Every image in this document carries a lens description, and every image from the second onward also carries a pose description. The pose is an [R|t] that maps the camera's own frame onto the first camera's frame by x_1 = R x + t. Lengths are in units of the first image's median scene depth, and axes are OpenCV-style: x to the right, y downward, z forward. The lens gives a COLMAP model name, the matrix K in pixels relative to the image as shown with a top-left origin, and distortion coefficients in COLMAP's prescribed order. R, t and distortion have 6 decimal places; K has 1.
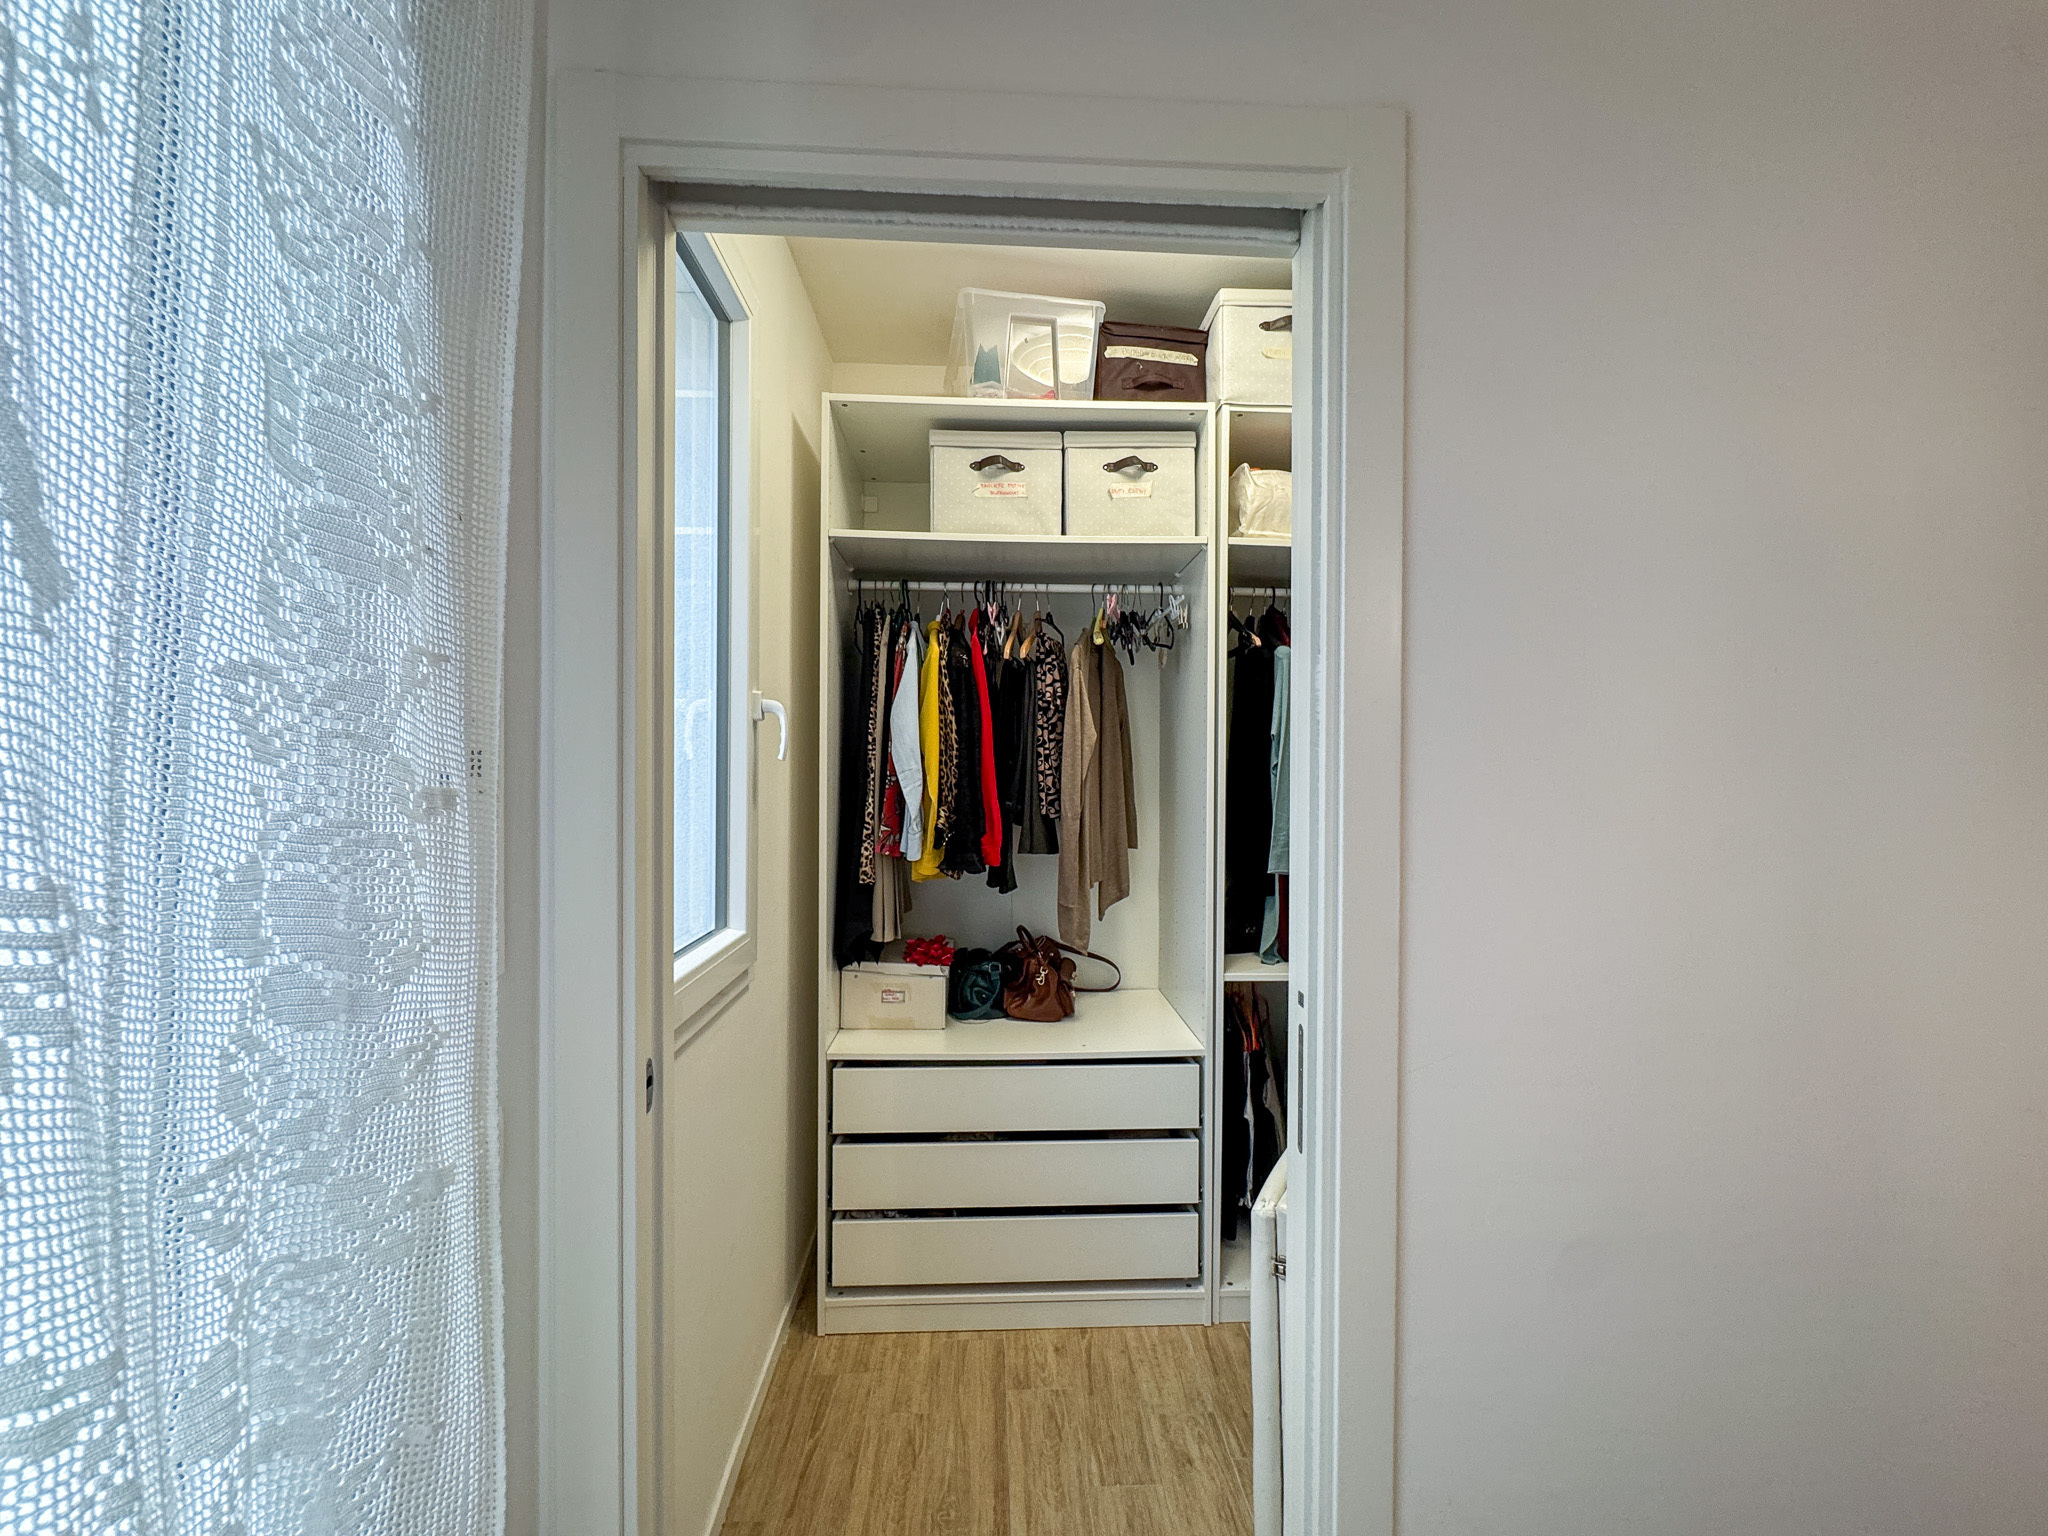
lens RADIAL K [[819.4, 0, 1024.9], [0, 819.4, 766.2], [0, 0, 1]] dist [-0.005546, 0.000549]
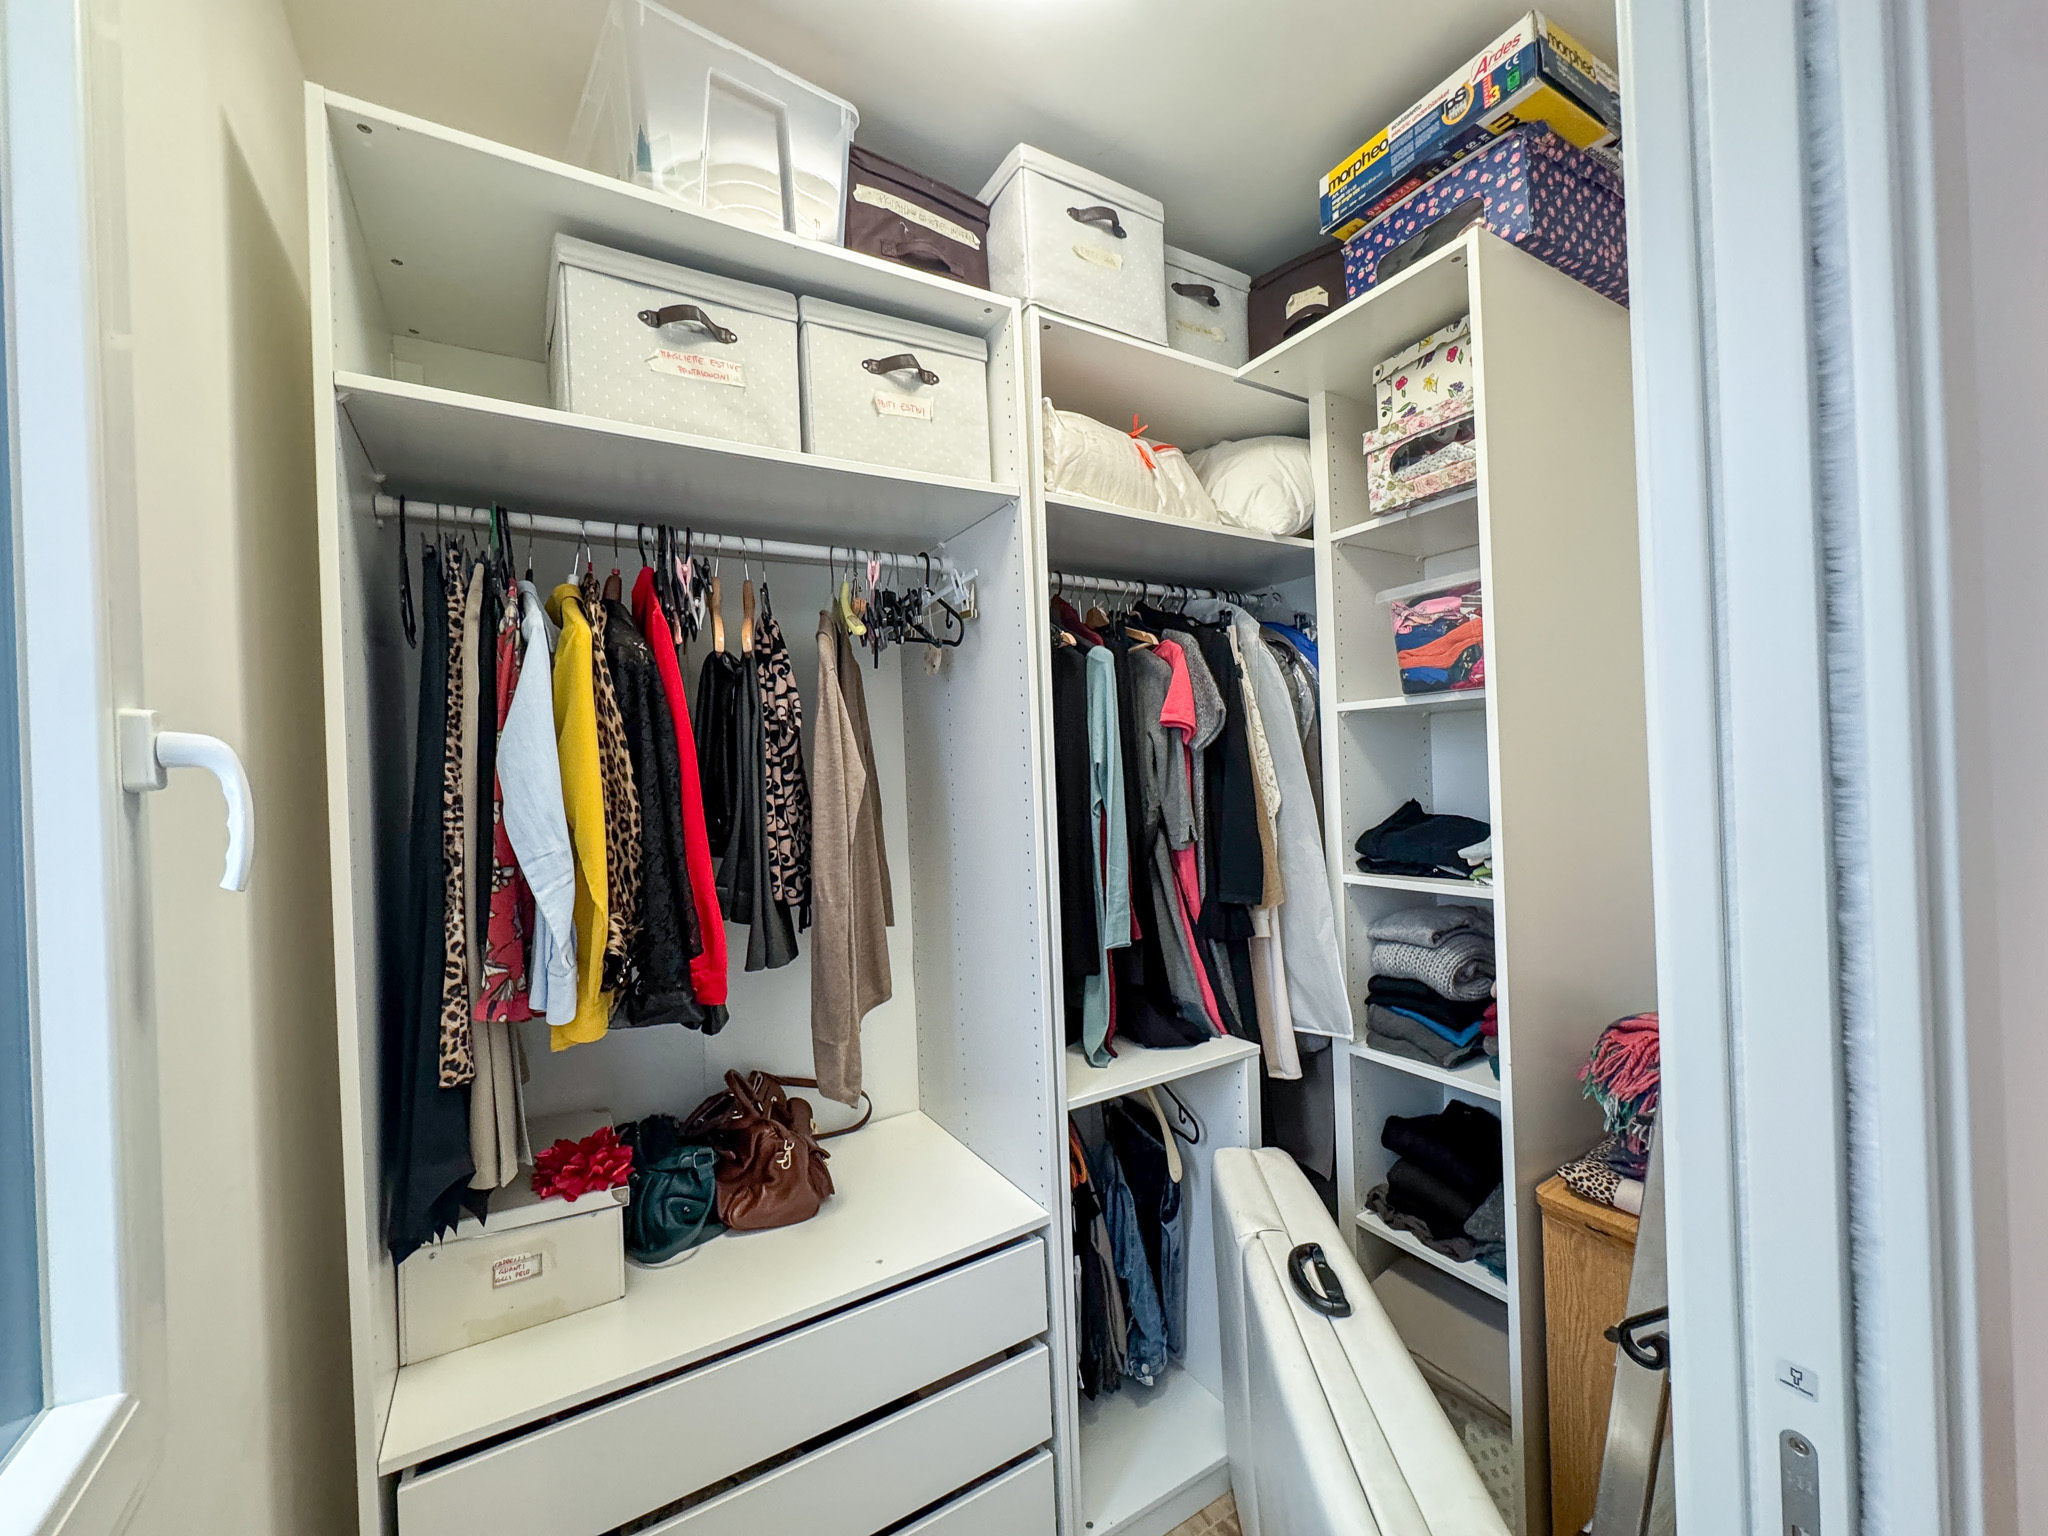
lens RADIAL K [[819.4, 0, 1025.1], [0, 819.4, 768.8], [0, 0, 1]] dist [-0.005546, 0.000549]
pose [[0.875377, -0.039430, 0.481831, -0.116965], [0.045589, 0.998960, -0.001076, -0.034812], [-0.481287, 0.022908, 0.876264, 0.367862]]
